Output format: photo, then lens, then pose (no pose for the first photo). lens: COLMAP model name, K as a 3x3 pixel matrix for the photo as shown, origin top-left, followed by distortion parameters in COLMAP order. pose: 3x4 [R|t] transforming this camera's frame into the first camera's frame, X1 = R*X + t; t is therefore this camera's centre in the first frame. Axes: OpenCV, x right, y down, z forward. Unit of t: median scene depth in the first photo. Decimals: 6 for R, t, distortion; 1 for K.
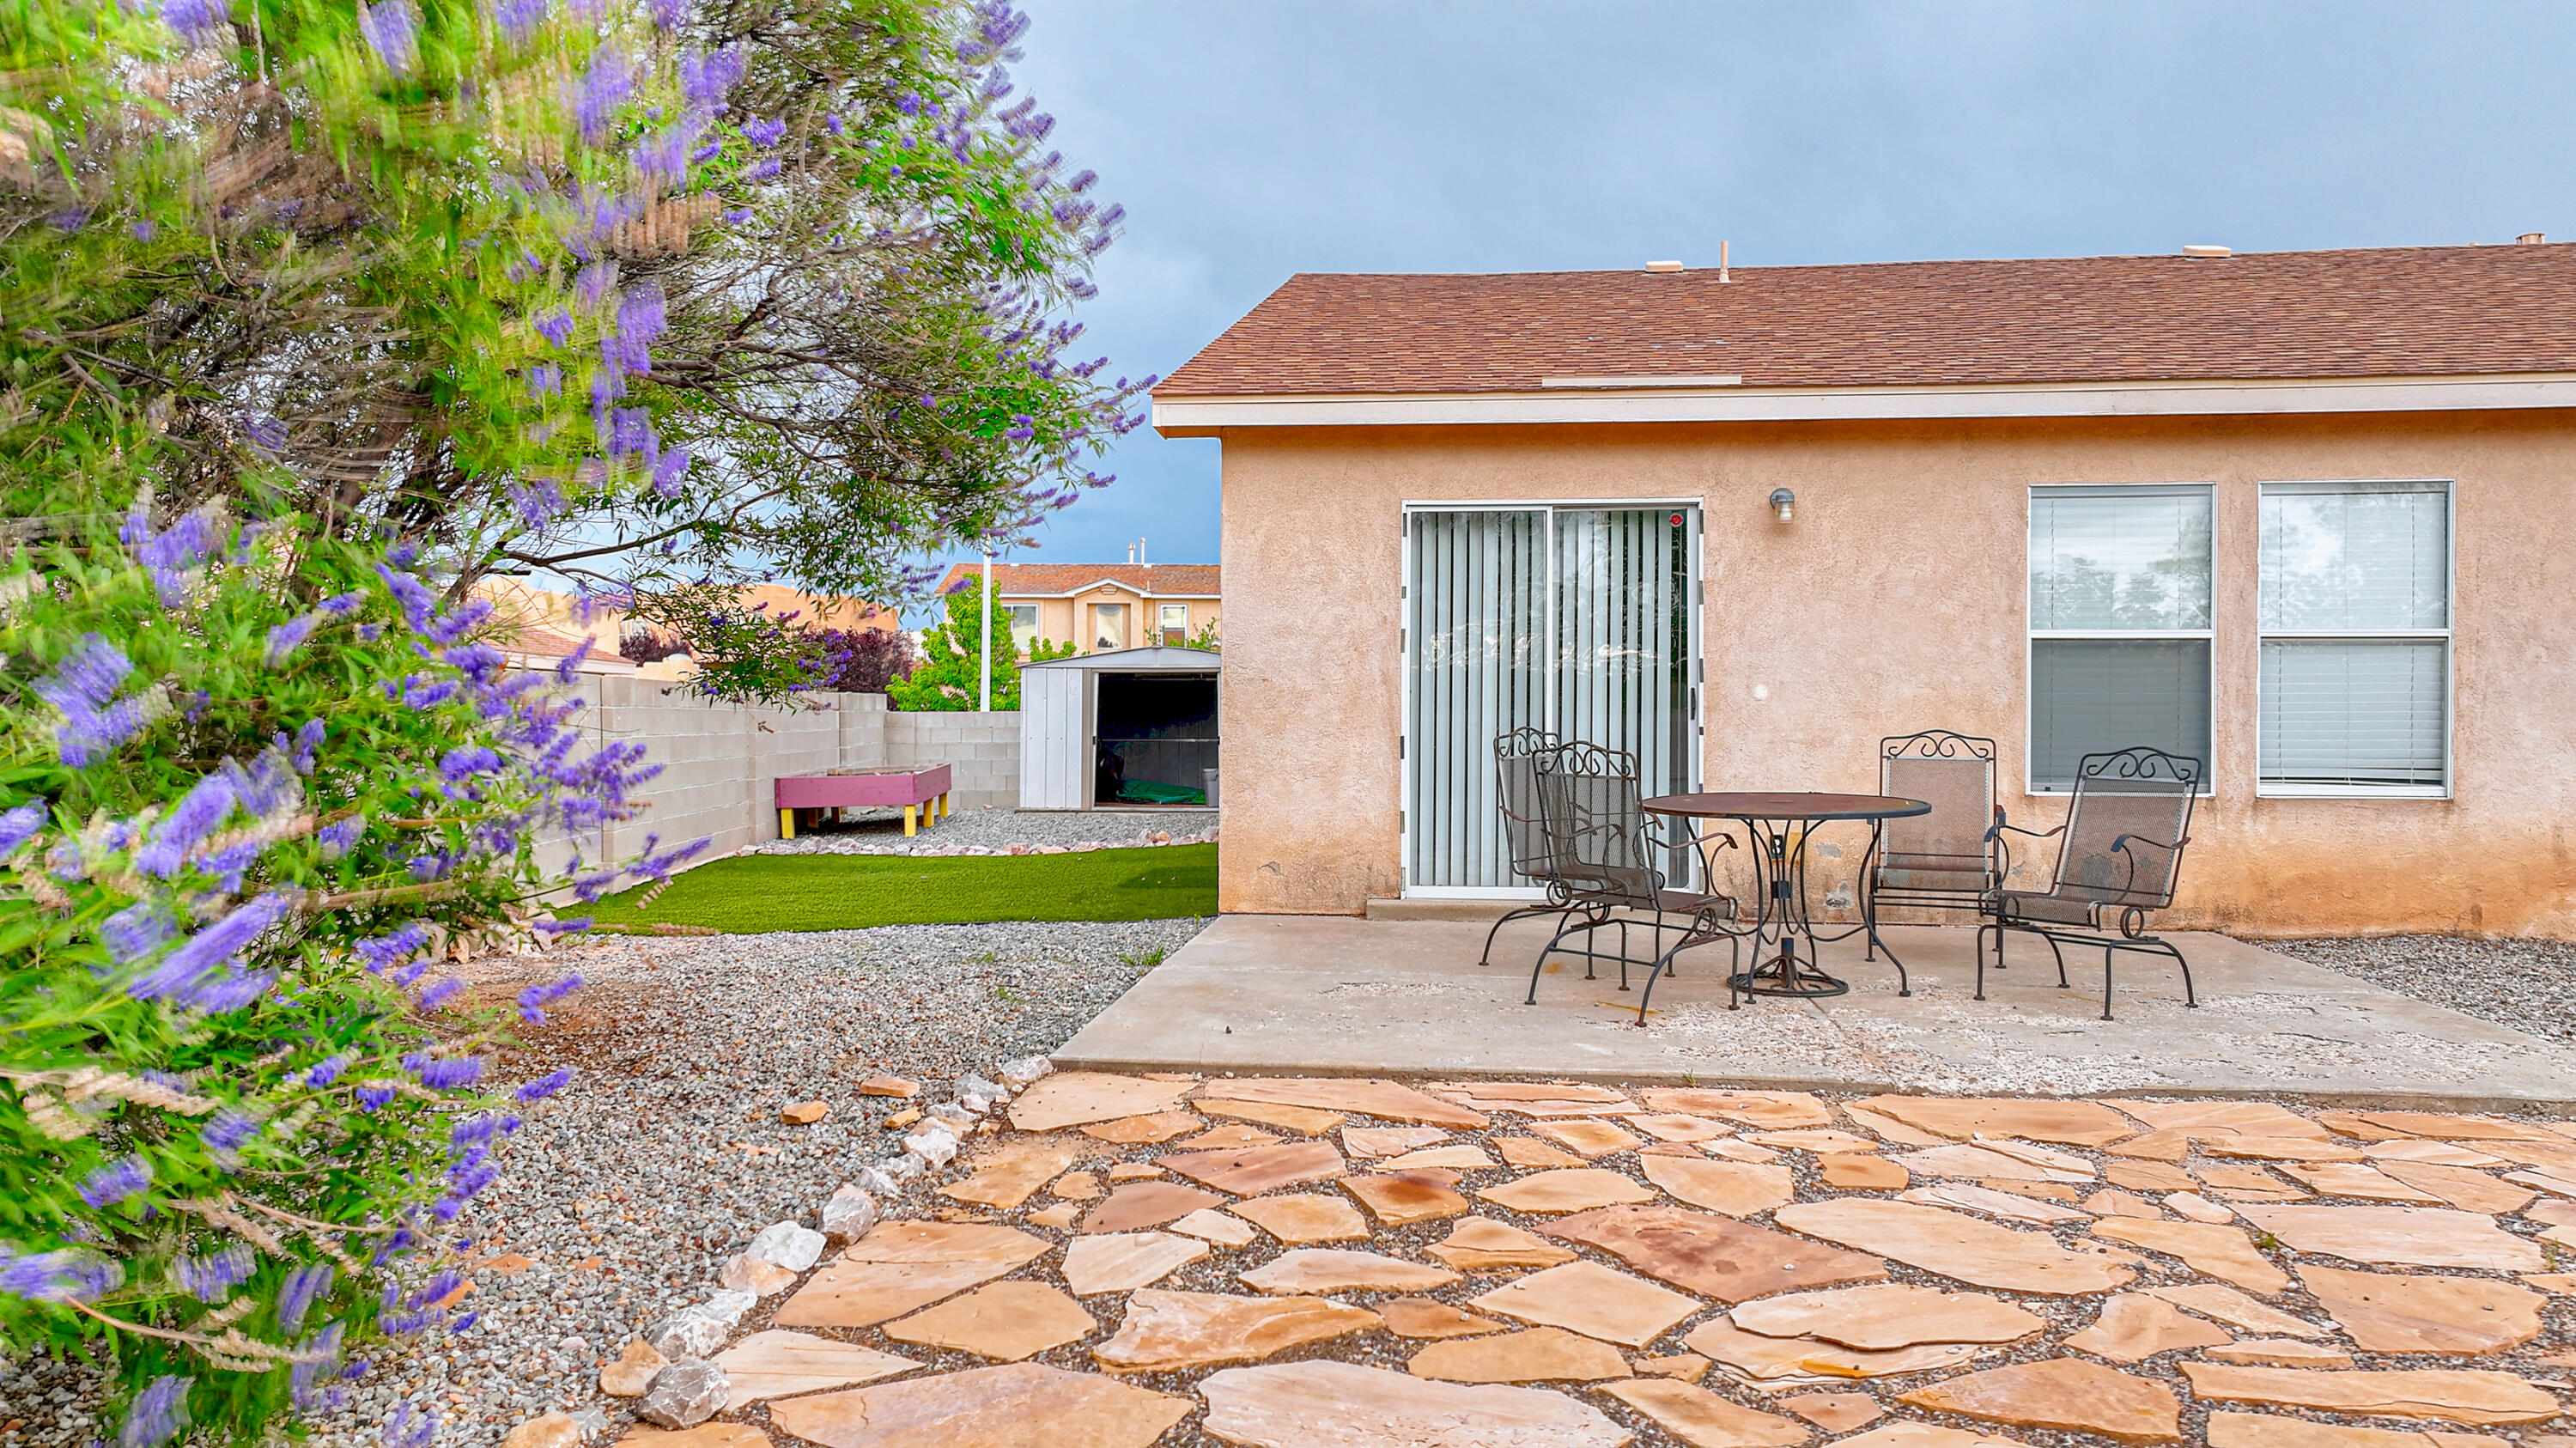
lens RADIAL K [[1822.4, 0, 1298.8], [0, 1822.4, 706.2], [0, 0, 1]] dist [-0.000825, 0.007448]
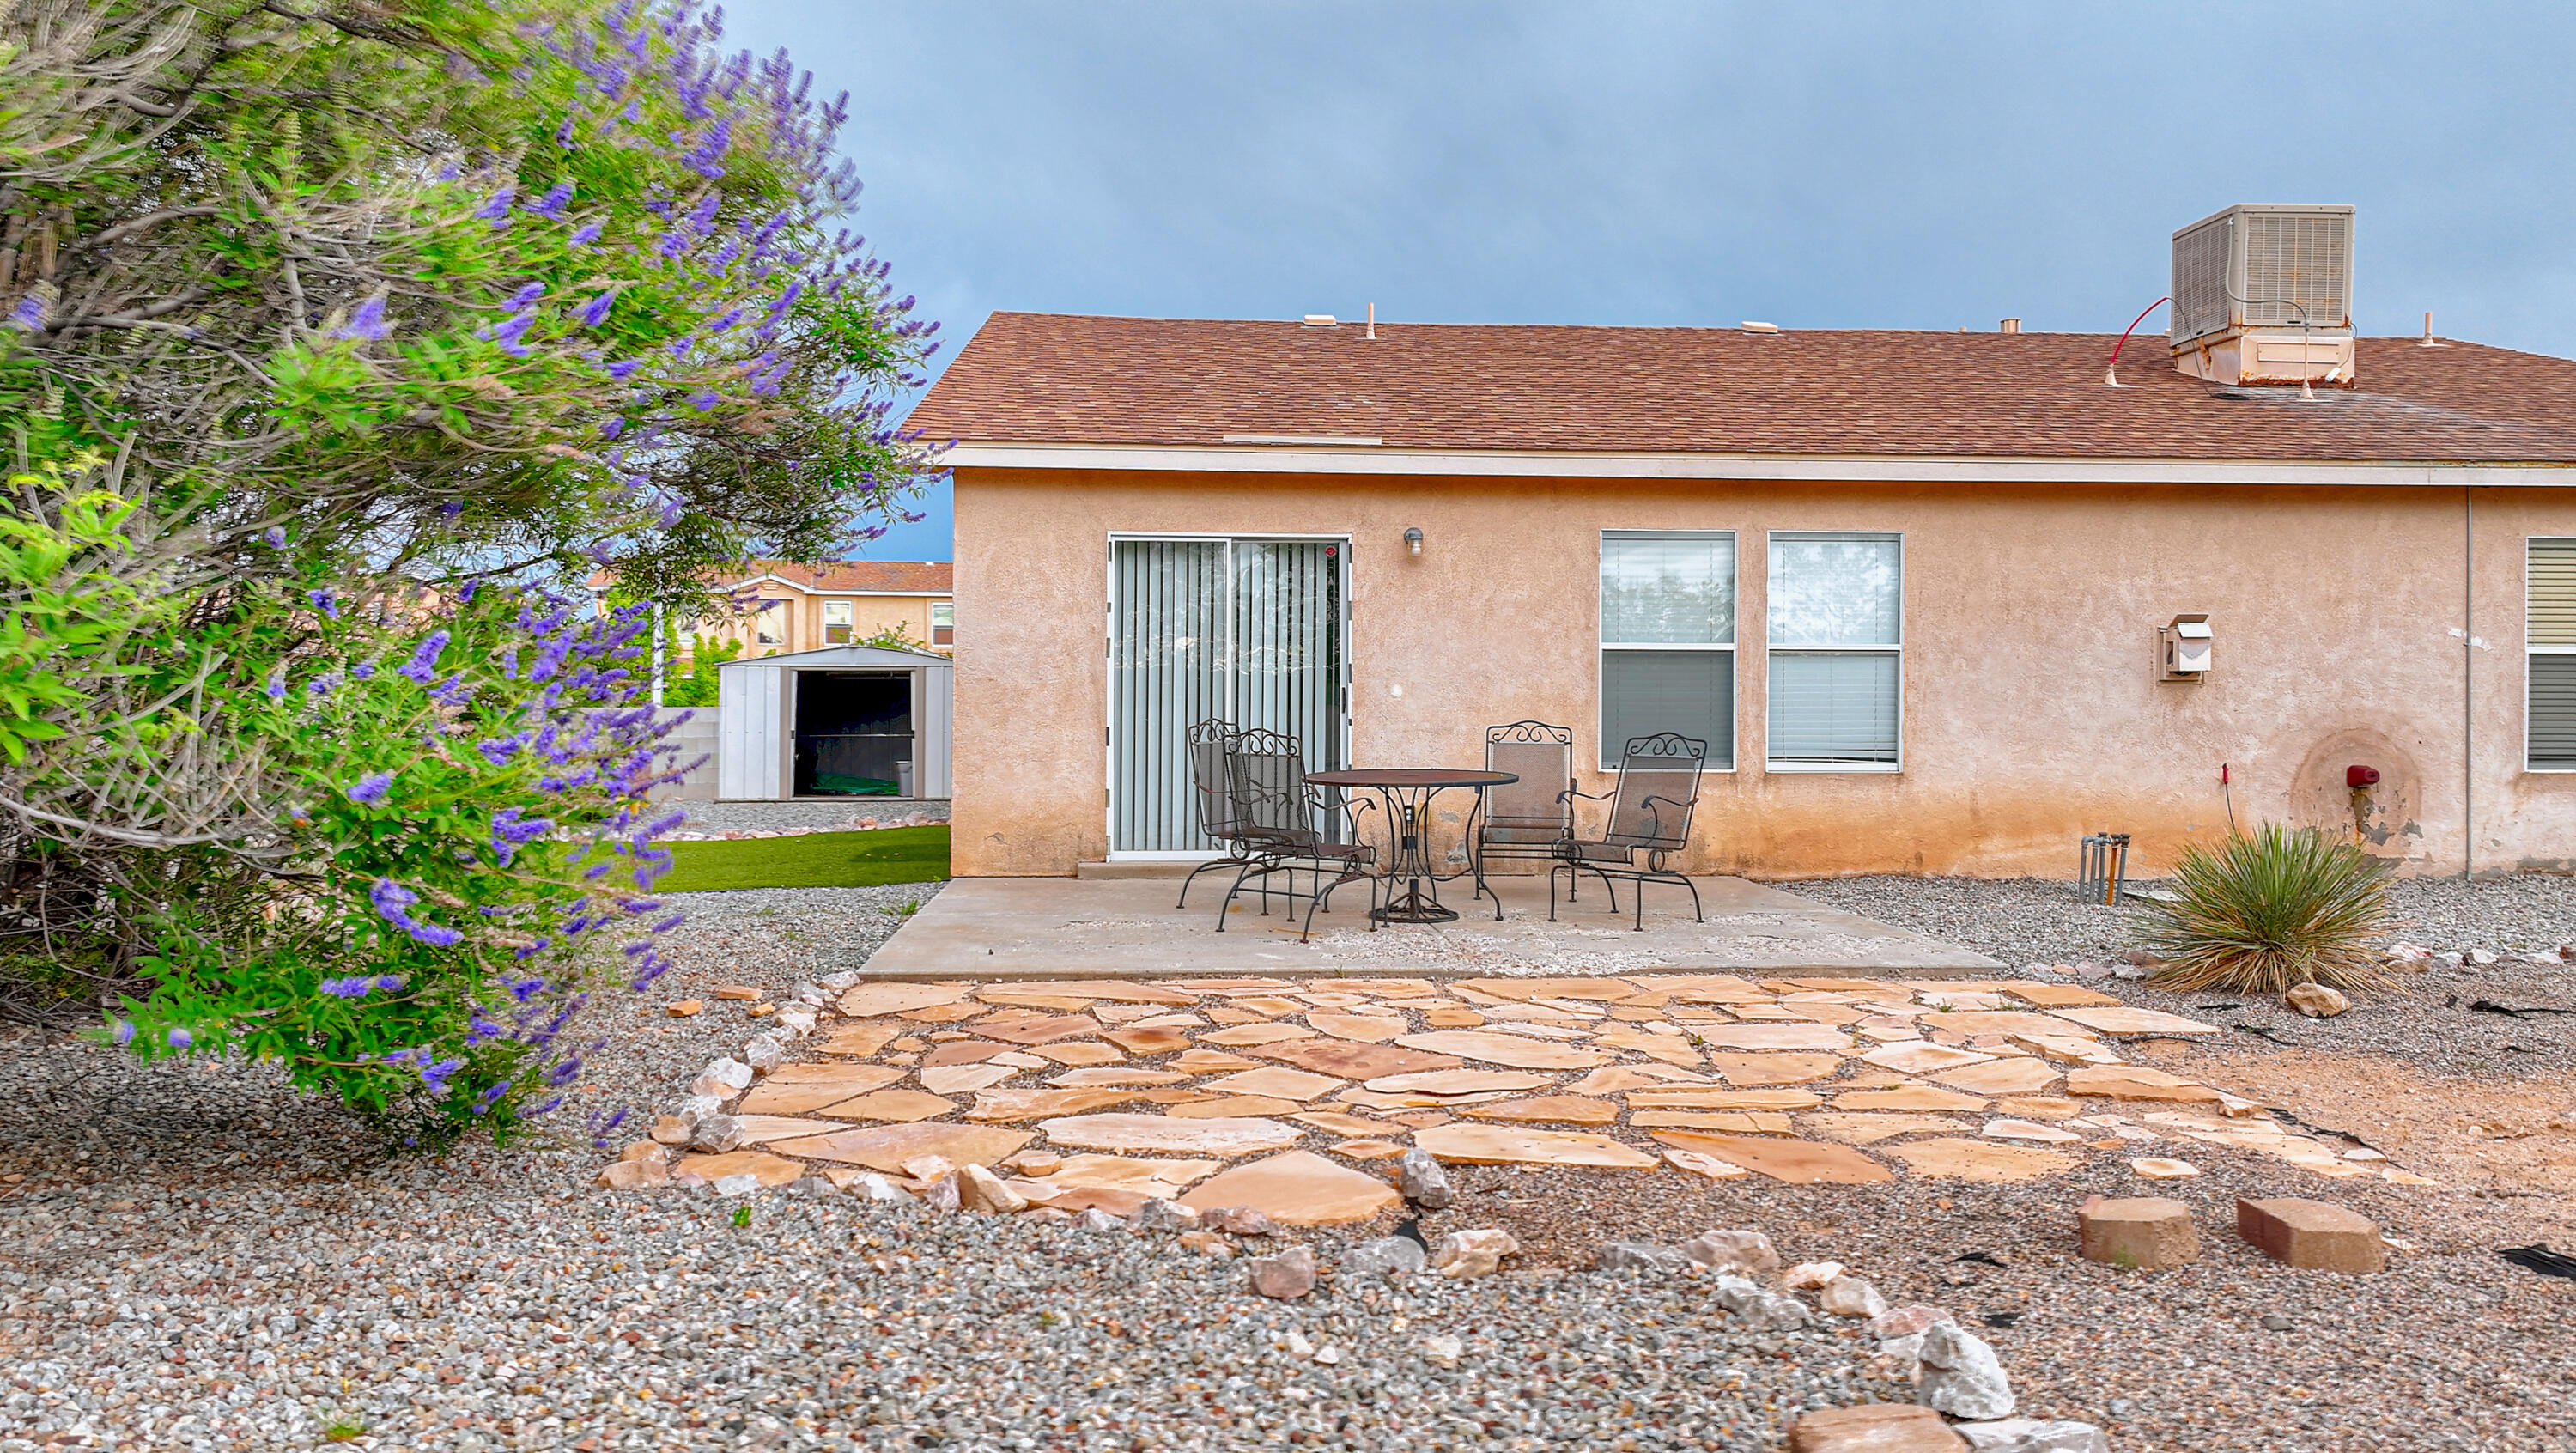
lens RADIAL K [[1822.3, 0, 1298.8], [0, 1822.3, 708.7], [0, 0, 1]] dist [-0.000825, 0.007448]
pose [[0.982529, 0.000278, 0.186108, -0.050750], [-0.000834, 0.999995, 0.002908, 0.001006], [-0.186106, -0.003013, 0.982525, -0.243432]]
